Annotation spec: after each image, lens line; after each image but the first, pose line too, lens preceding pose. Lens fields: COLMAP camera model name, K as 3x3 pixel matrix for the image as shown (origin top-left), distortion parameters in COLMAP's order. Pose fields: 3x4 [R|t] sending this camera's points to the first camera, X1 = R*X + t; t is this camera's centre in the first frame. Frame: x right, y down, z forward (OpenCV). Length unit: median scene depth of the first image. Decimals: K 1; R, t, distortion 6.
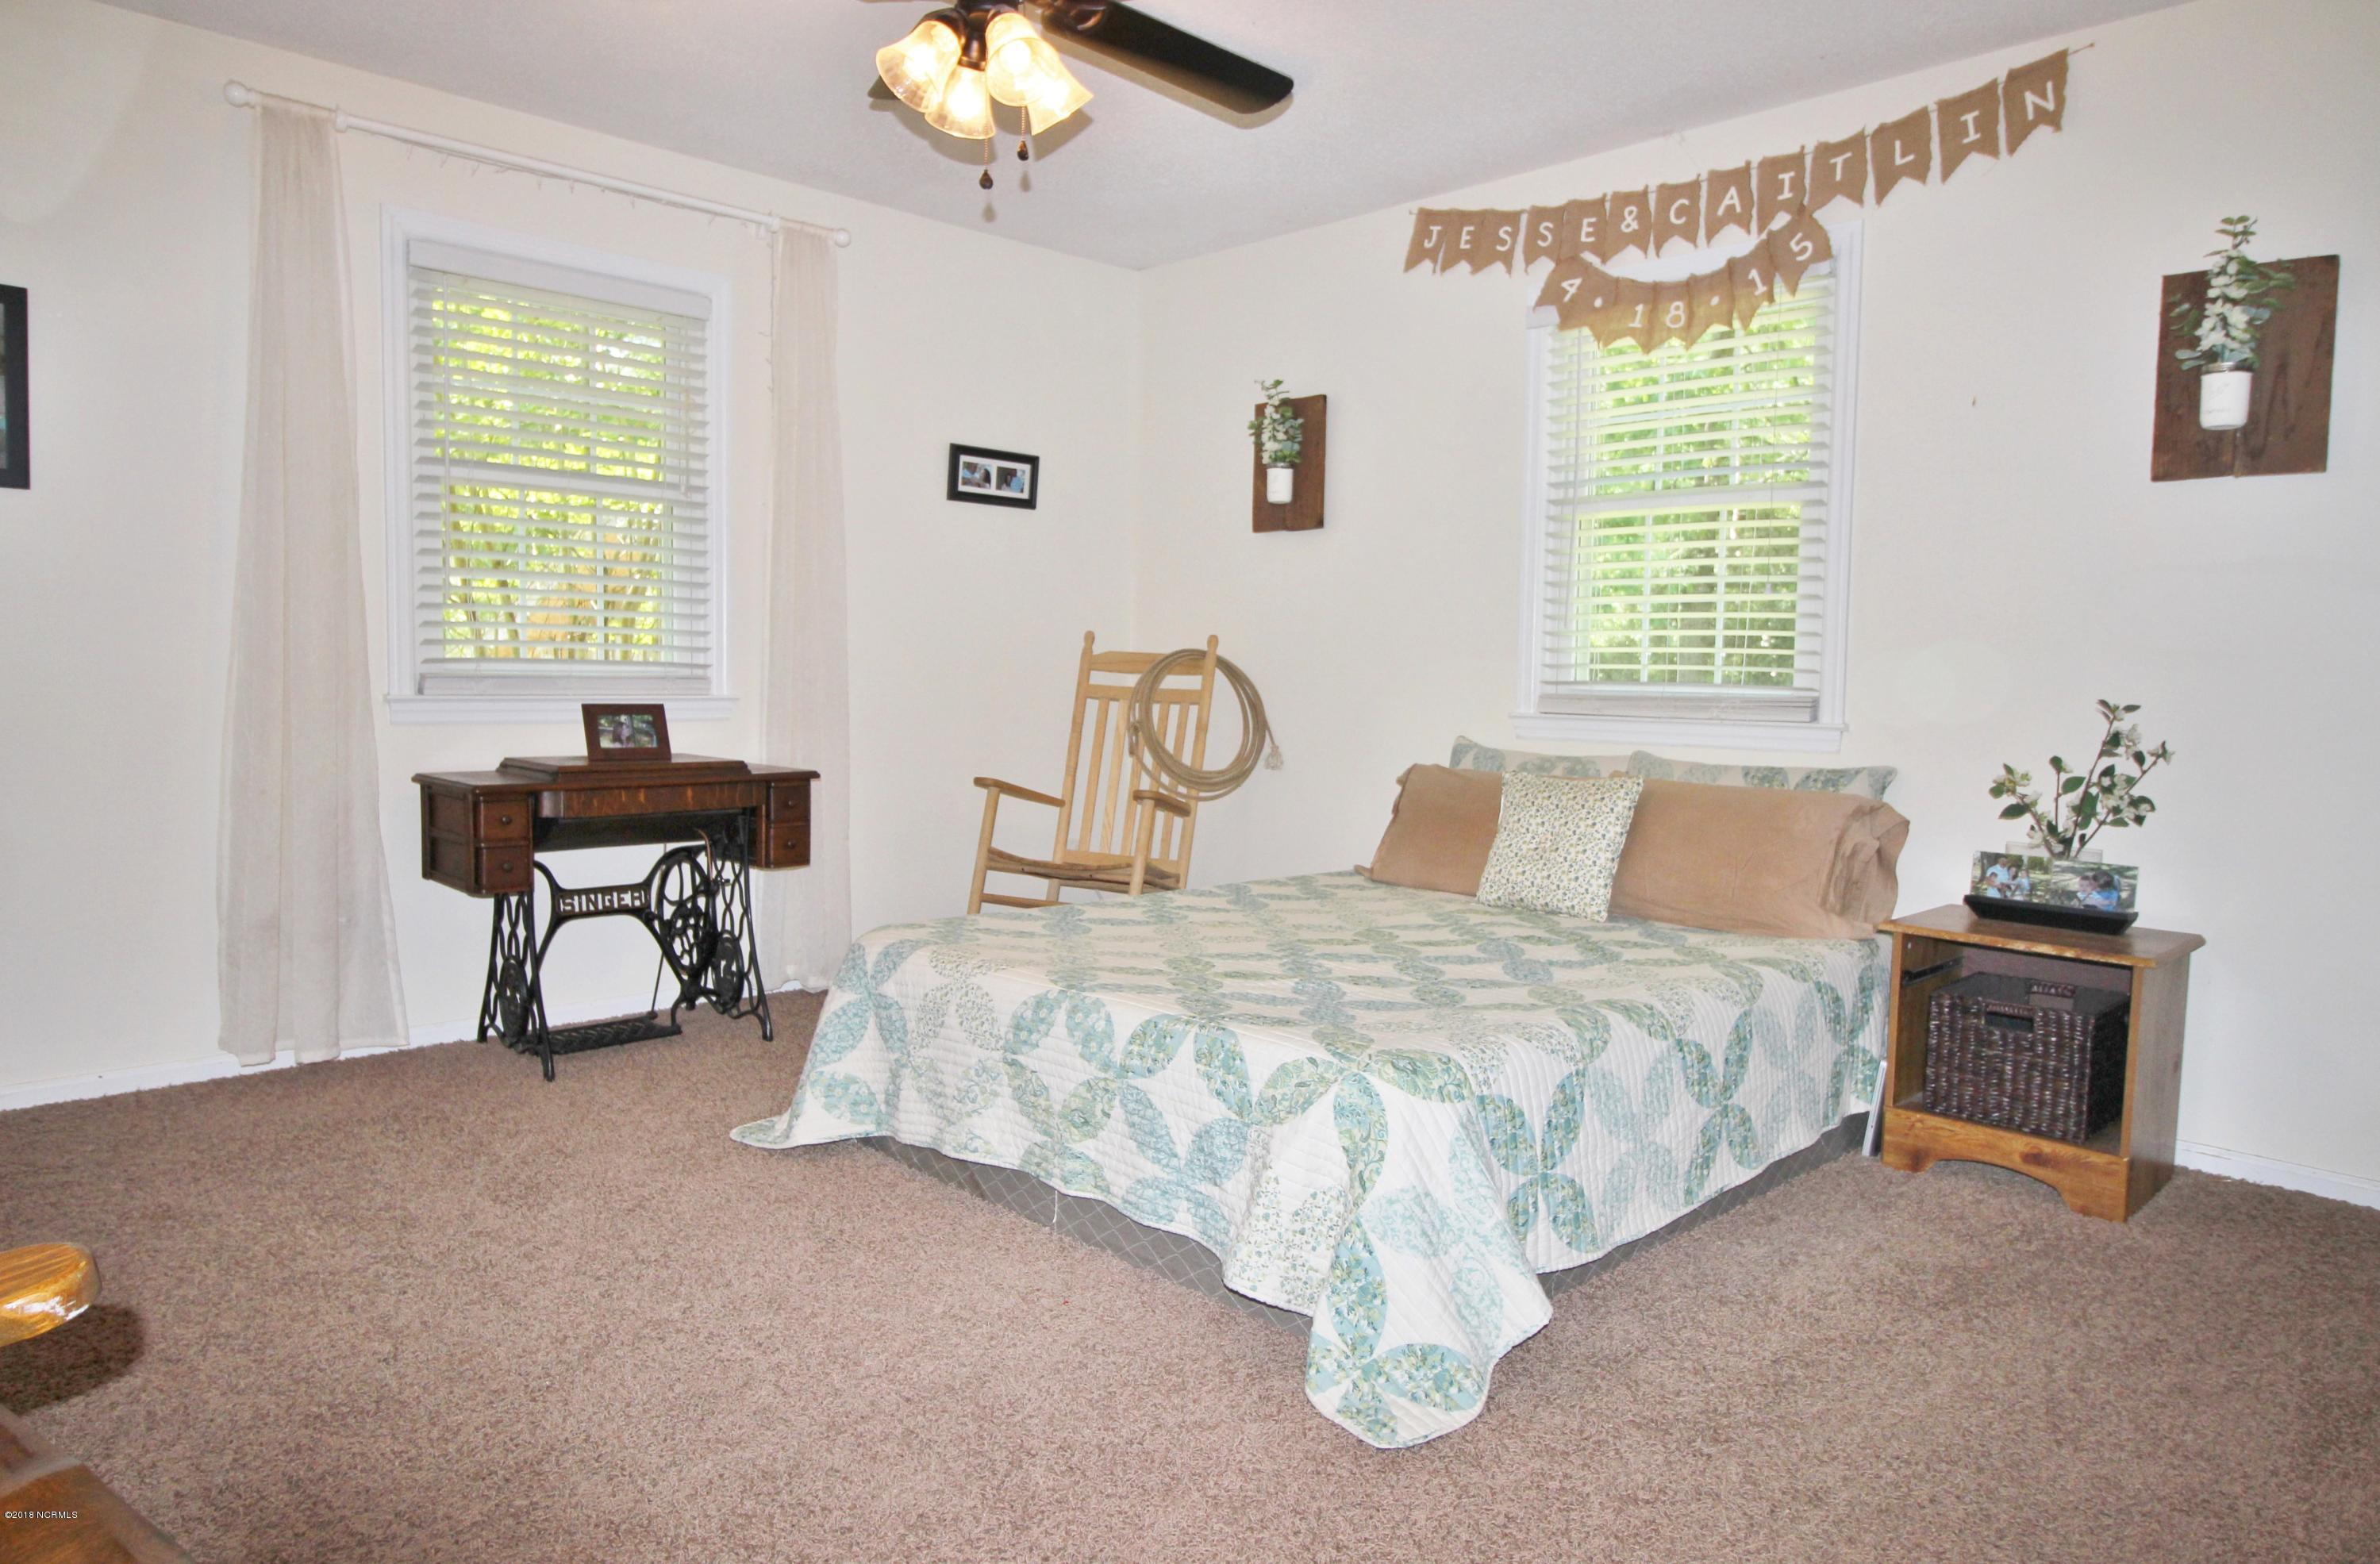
lens RADIAL K [[1502.6, 0, 1190.0], [0, 1502.6, 782.0], [0, 0, 1]] dist [0.000052, -0.000346]
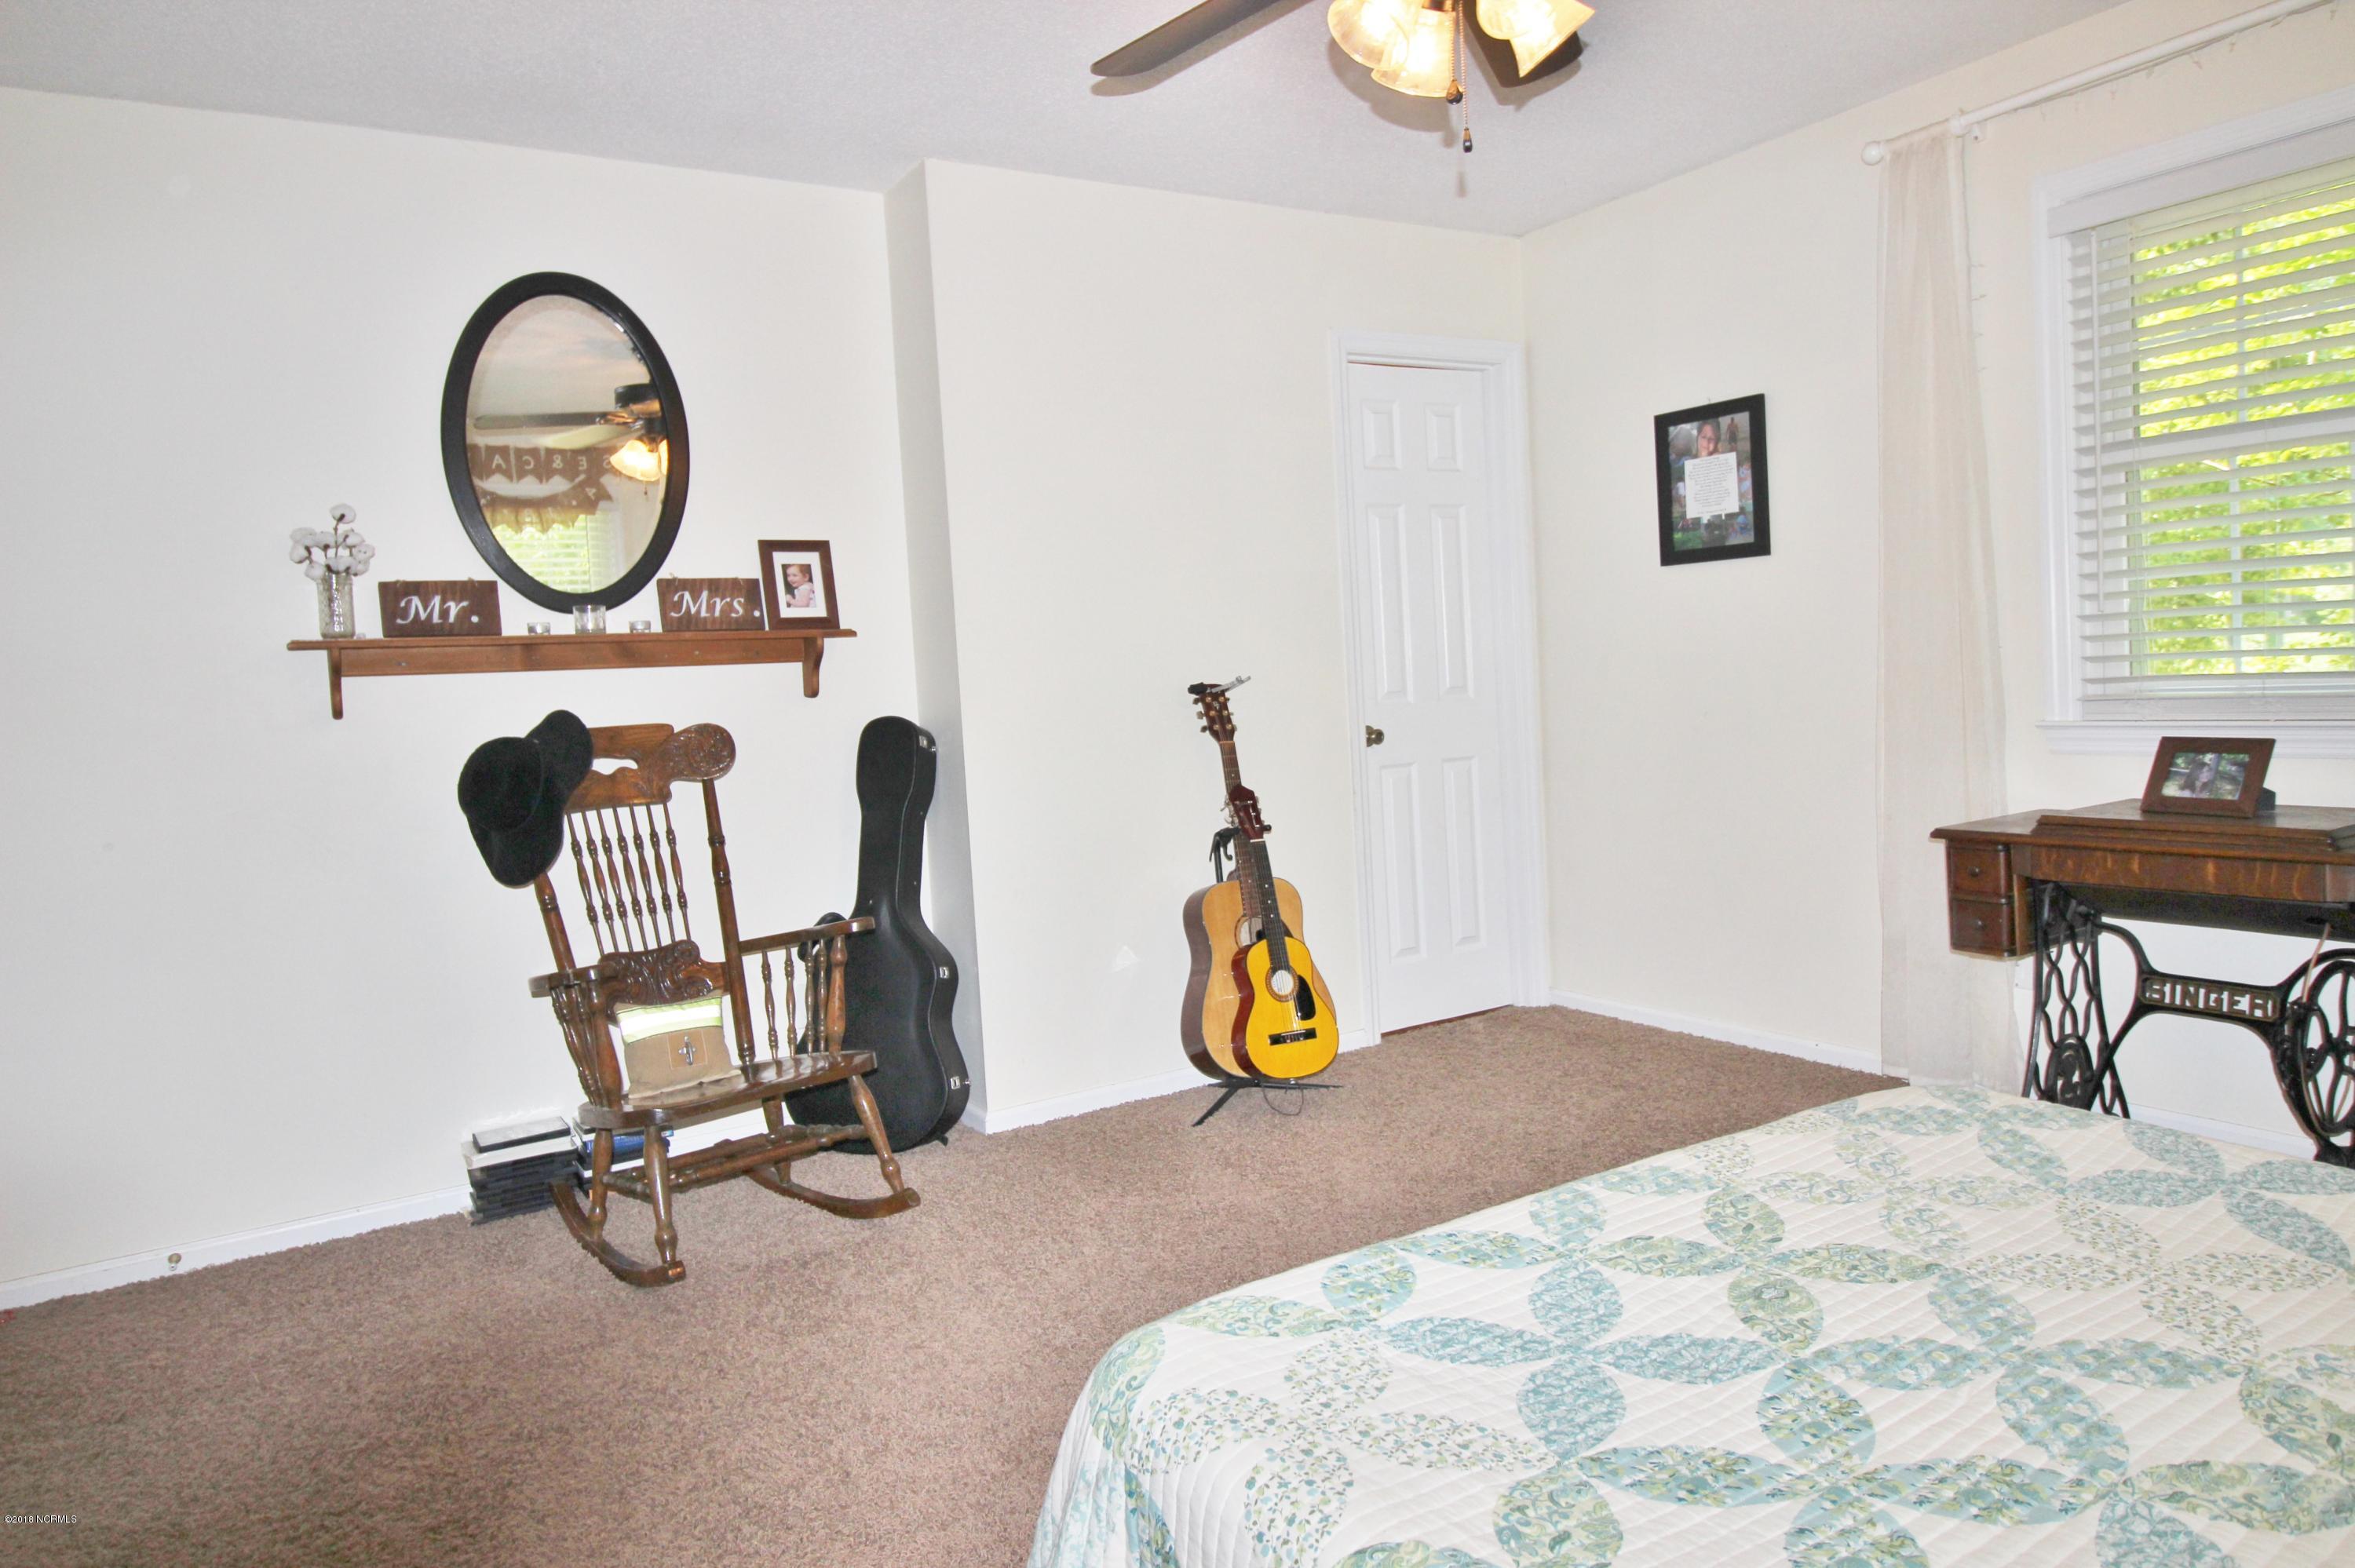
lens RADIAL K [[1511.2, 0, 1177.5], [0, 1511.2, 784.0], [0, 0, 1]] dist [0.000043, -0.000311]
pose [[-0.221186, 0.064407, -0.973102, 0.459034], [-0.022660, 0.997208, 0.071153, -0.070925], [0.974968, 0.037788, -0.219109, 0.669440]]
